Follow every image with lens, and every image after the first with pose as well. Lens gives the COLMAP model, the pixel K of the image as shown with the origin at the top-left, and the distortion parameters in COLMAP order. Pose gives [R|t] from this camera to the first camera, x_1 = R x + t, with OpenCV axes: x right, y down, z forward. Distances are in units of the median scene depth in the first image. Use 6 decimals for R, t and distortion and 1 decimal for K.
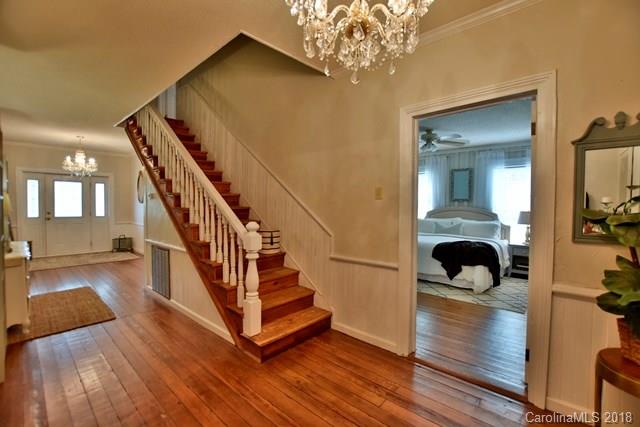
lens RADIAL K [[281.9, 0, 321.6], [0, 281.9, 214.2], [0, 0, 1]] dist [-0.027892, 0.000095]
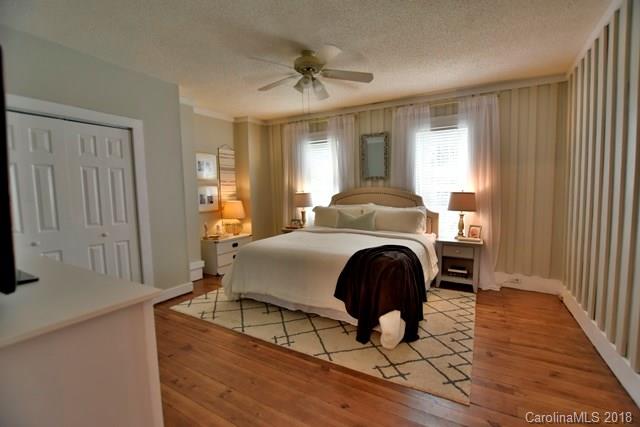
lens RADIAL K [[281.9, 0, 321.6], [0, 281.9, 214.2], [0, 0, 1]] dist [-0.027892, 0.000095]
pose [[0.977870, -0.041679, 0.205021, 0.235939], [0.030227, 0.997819, 0.058679, -0.005934], [-0.207020, -0.051184, 0.976997, 0.356637]]
